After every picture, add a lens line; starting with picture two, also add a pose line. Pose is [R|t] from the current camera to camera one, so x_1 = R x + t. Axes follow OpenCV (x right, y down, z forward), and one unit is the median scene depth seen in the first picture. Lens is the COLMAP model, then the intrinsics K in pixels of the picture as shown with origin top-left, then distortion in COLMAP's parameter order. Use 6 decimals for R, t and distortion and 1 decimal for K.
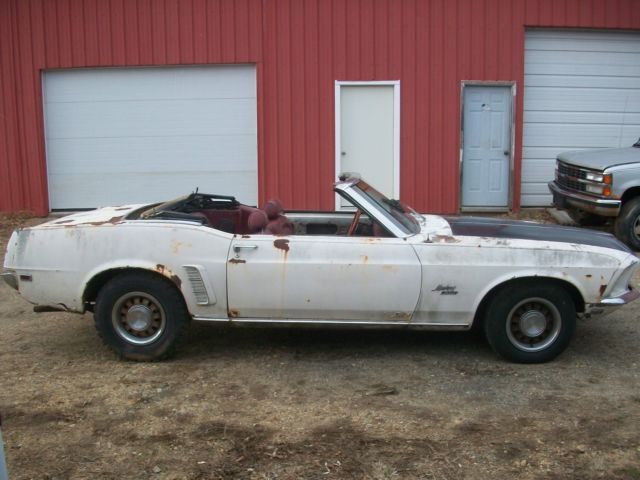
lens RADIAL K [[647.8, 0, 326.2], [0, 647.8, 275.8], [0, 0, 1]] dist [-0.134303, 0.051503]
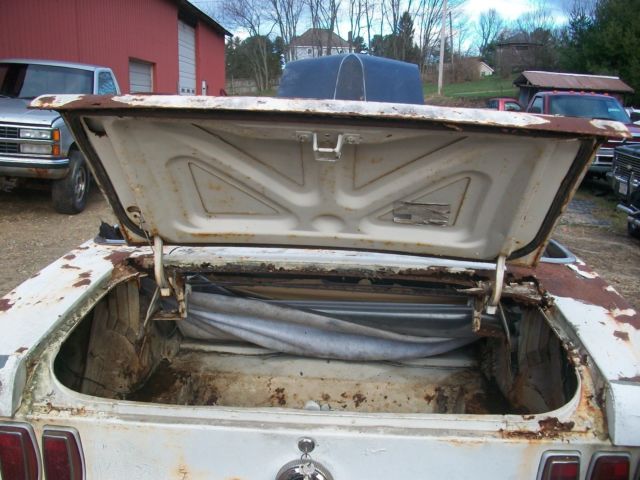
lens RADIAL K [[647.8, 0, 326.2], [0, 647.8, 275.8], [0, 0, 1]] dist [-0.134303, 0.051503]
pose [[0.011828, -0.248931, 0.968449, -0.737665], [0.170886, 0.954772, 0.243328, -0.213119], [-0.985220, 0.162616, 0.053832, 1.145599]]
